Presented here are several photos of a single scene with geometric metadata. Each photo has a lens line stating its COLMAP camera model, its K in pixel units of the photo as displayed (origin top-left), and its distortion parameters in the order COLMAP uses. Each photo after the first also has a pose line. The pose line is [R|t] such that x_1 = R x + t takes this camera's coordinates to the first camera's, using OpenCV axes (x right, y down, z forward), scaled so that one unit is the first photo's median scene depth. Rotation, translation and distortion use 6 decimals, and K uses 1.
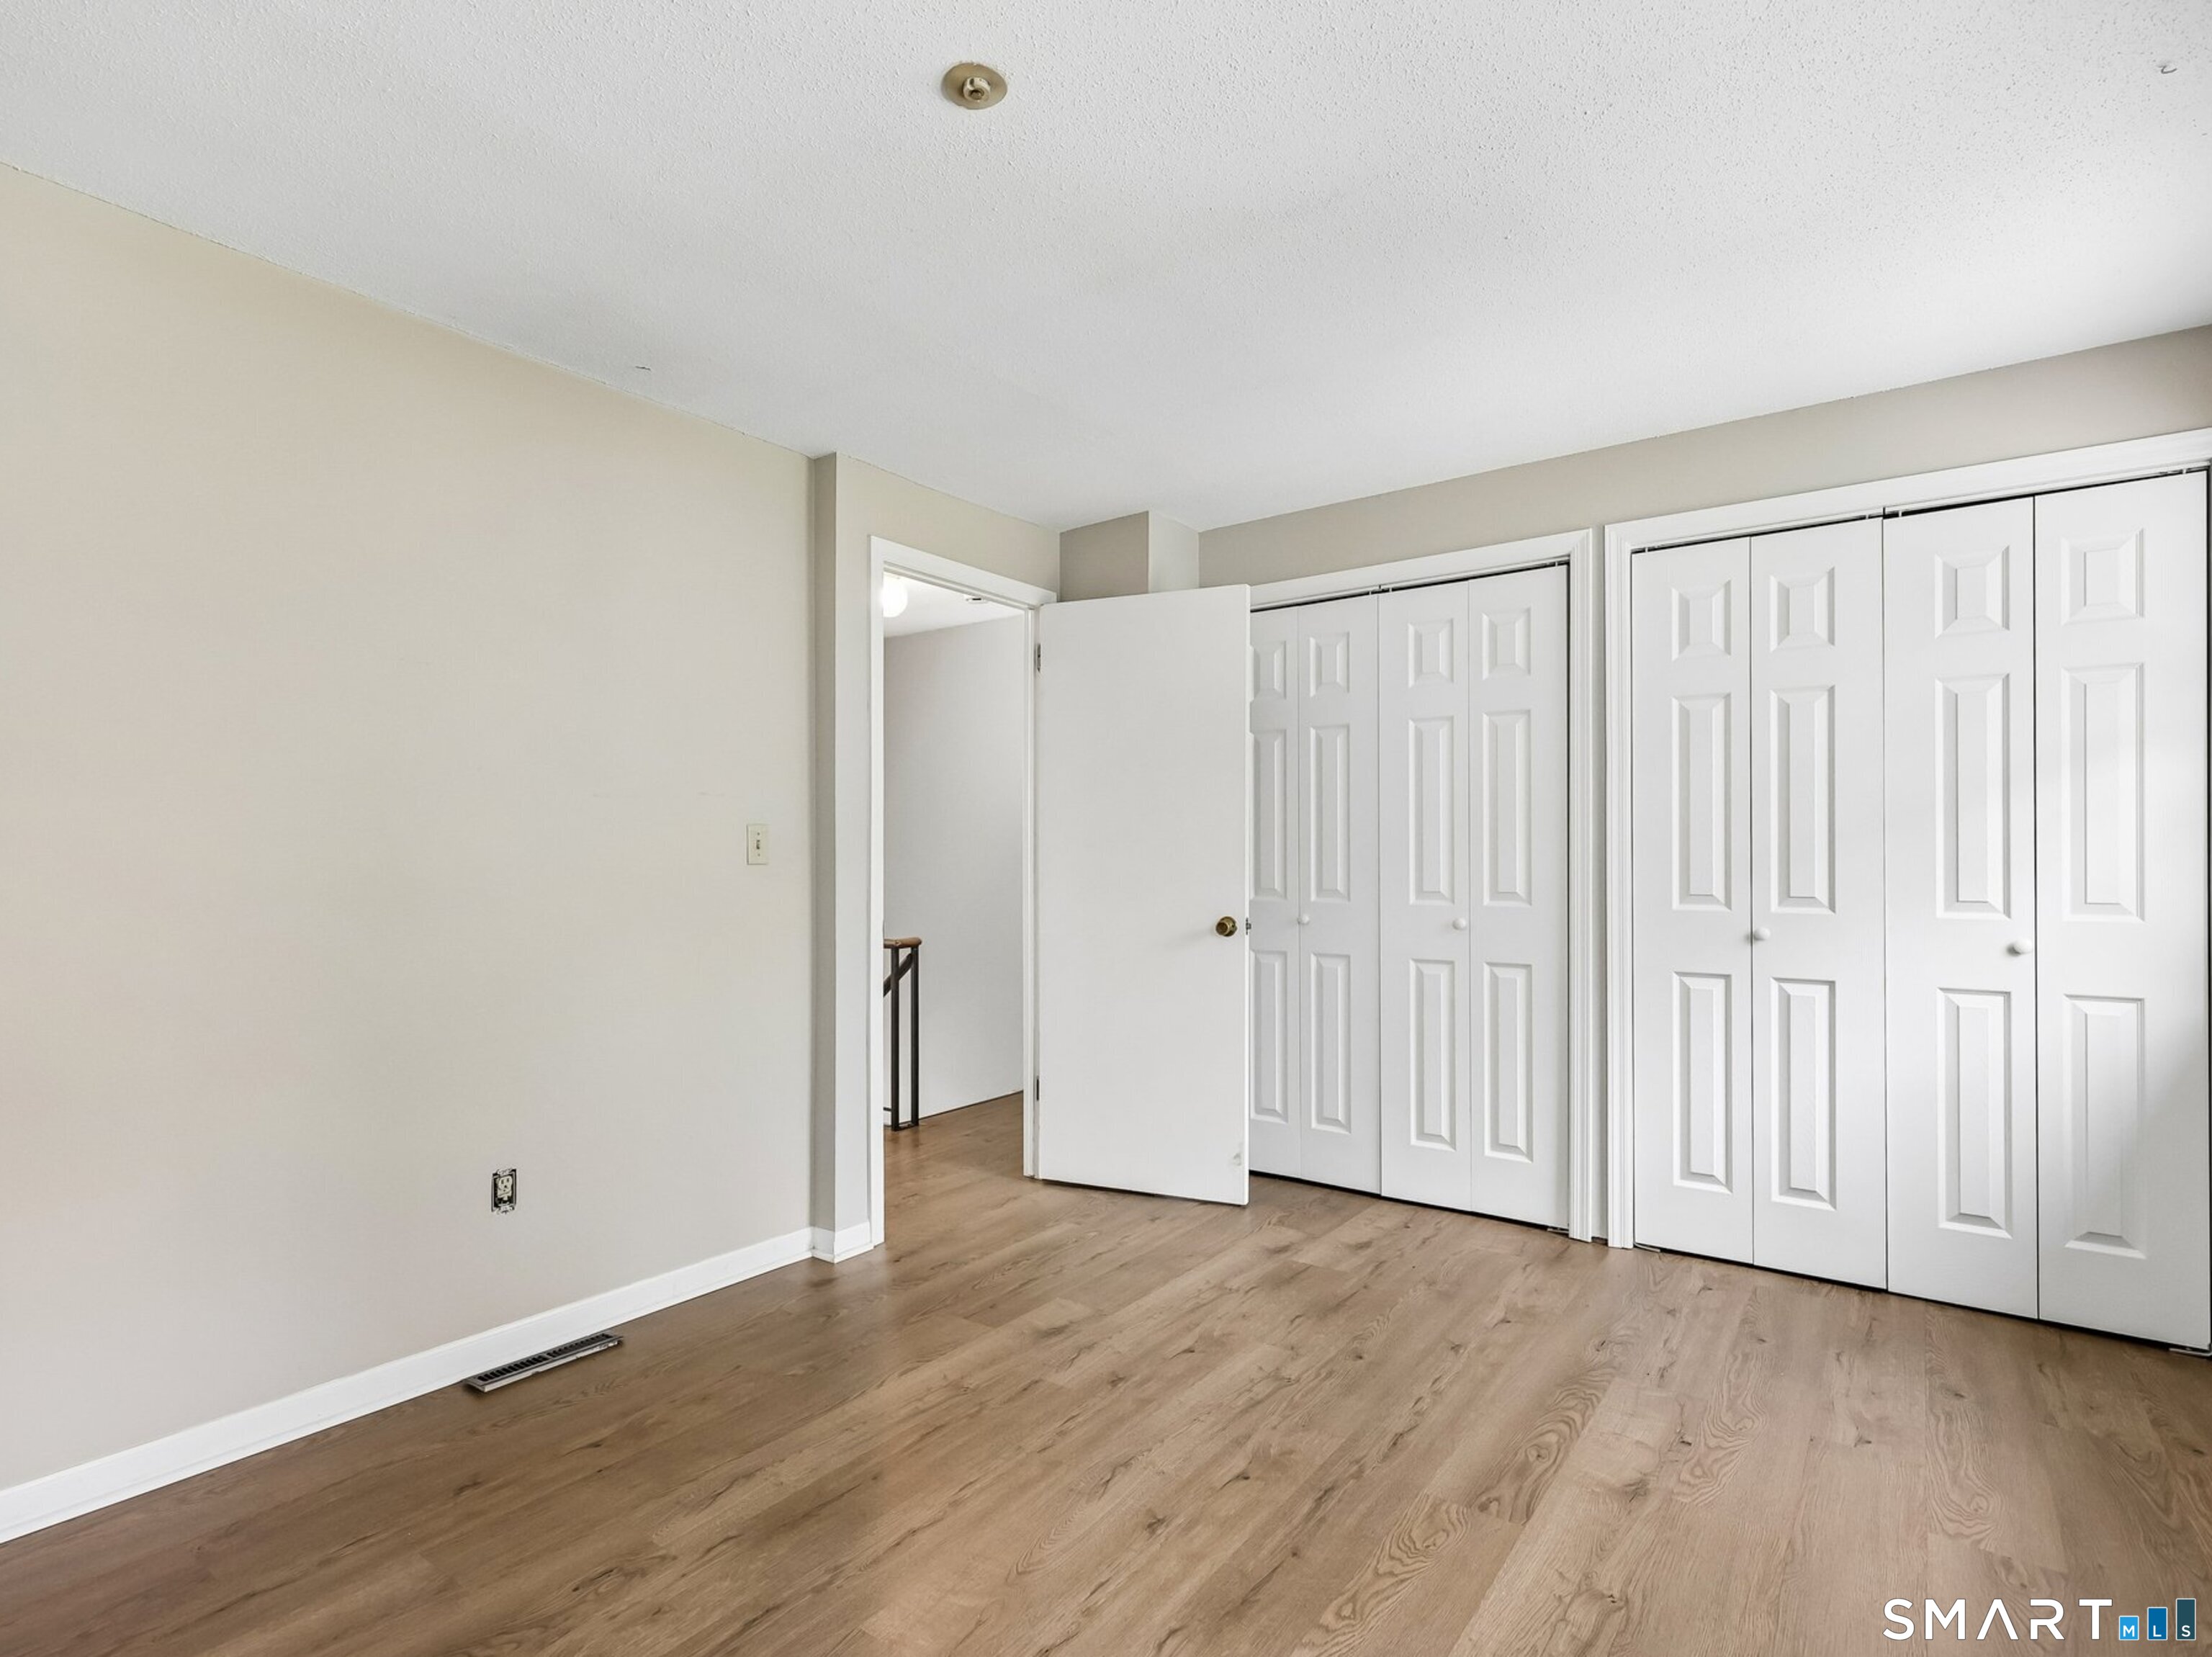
lens RADIAL K [[1129.0, 0, 1105.4], [0, 1129.0, 836.2], [0, 0, 1]] dist [-0.005611, 0.000447]
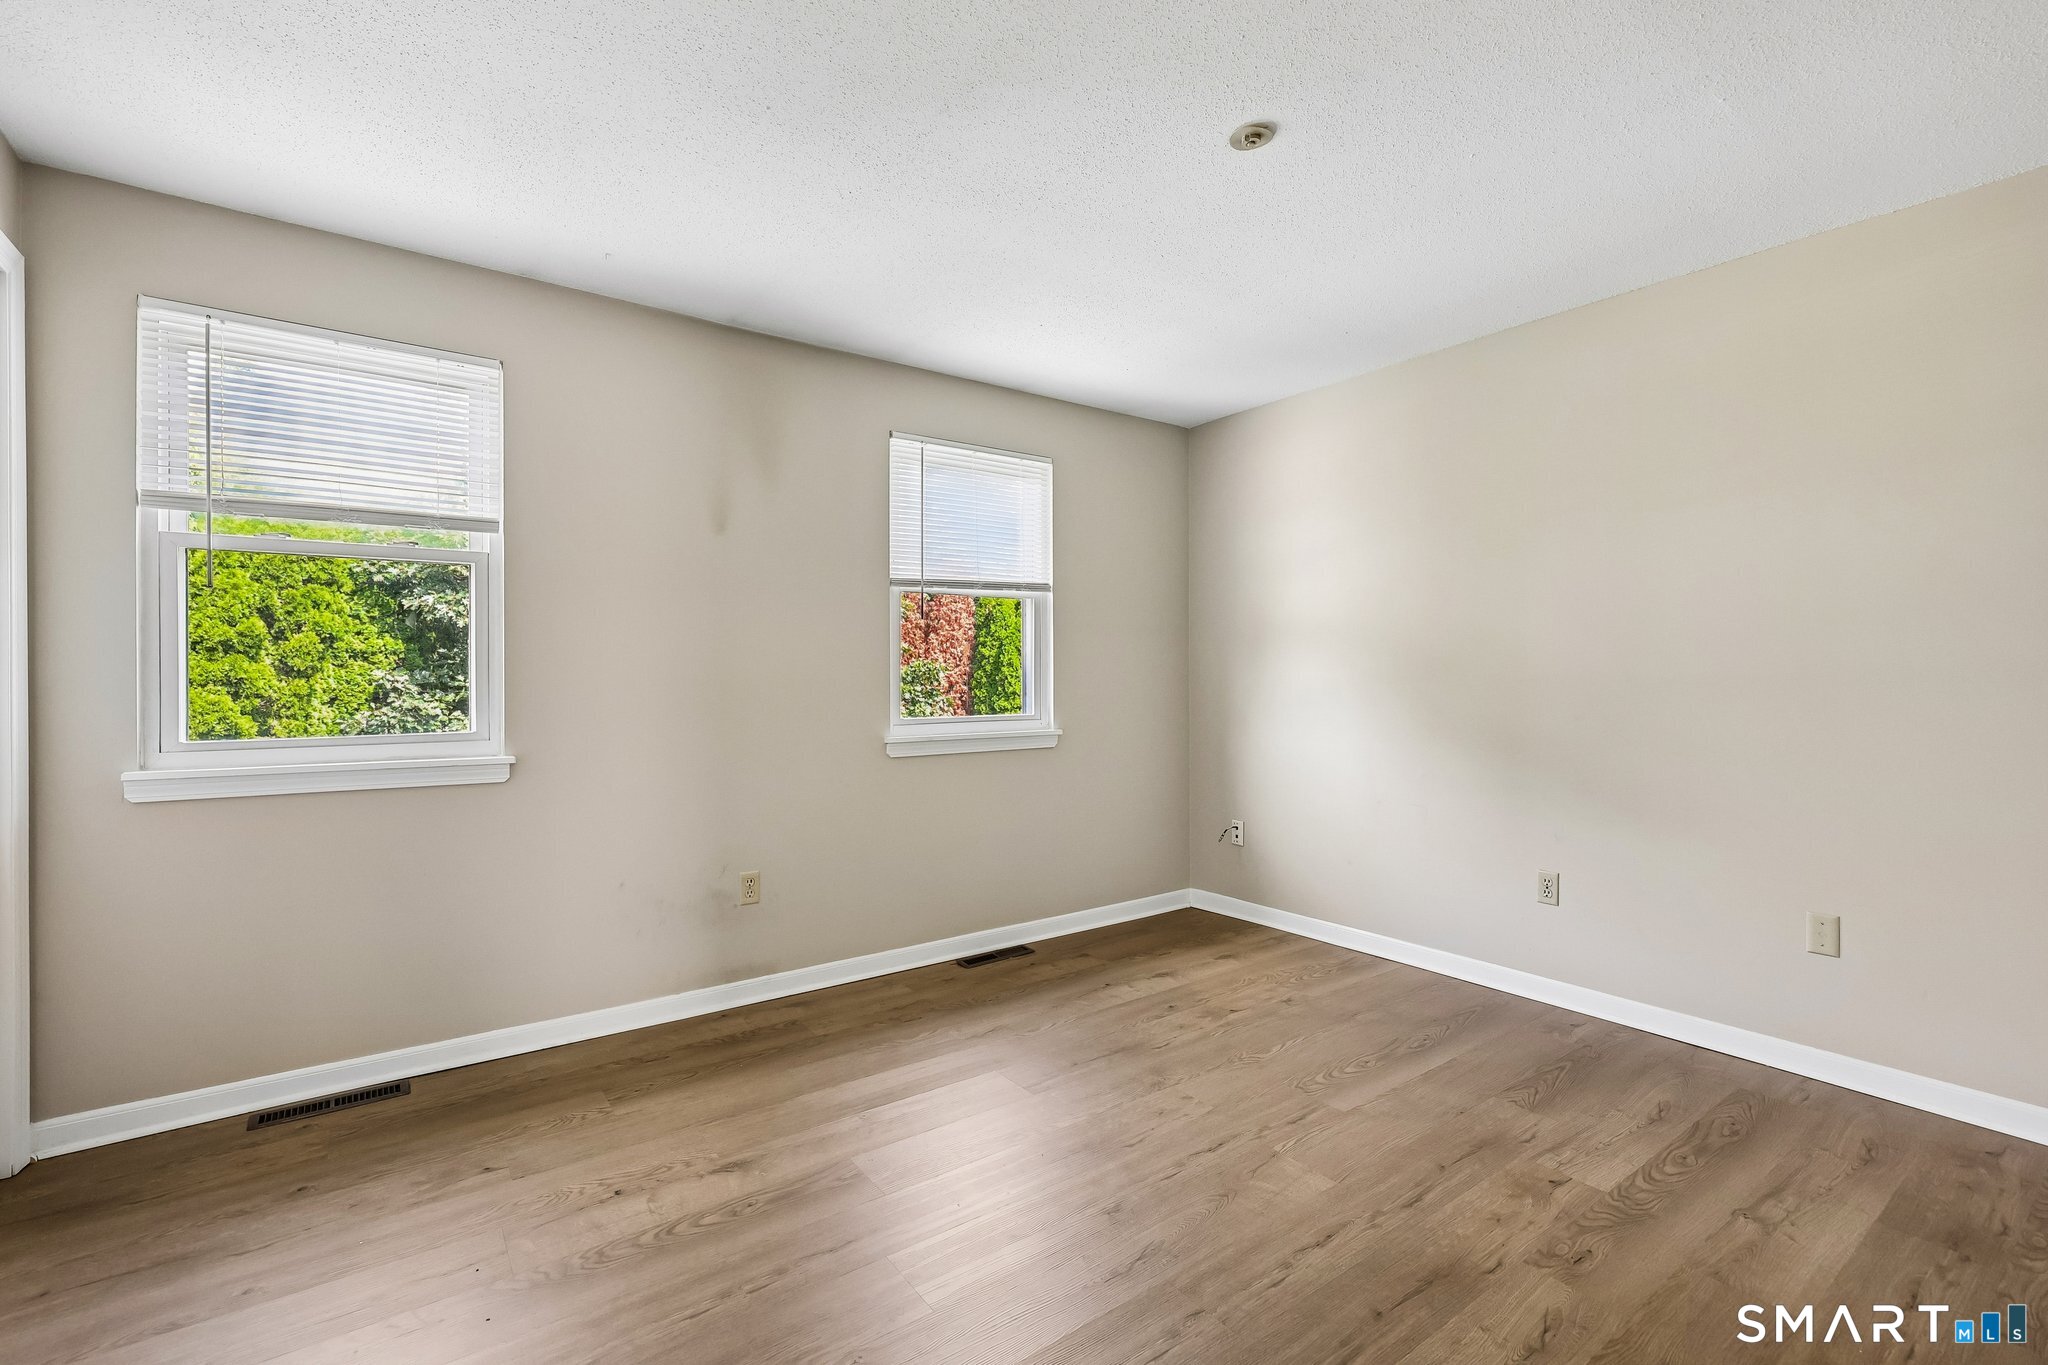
lens RADIAL K [[933.7, 0, 1027.7], [0, 933.7, 683.2], [0, 0, 1]] dist [0.002453, 0.000609]
pose [[-0.956804, 0.001077, 0.290732, -0.157563], [0.000844, 0.999999, -0.000926, 0.036965], [-0.290733, -0.000641, -0.956804, 1.928646]]
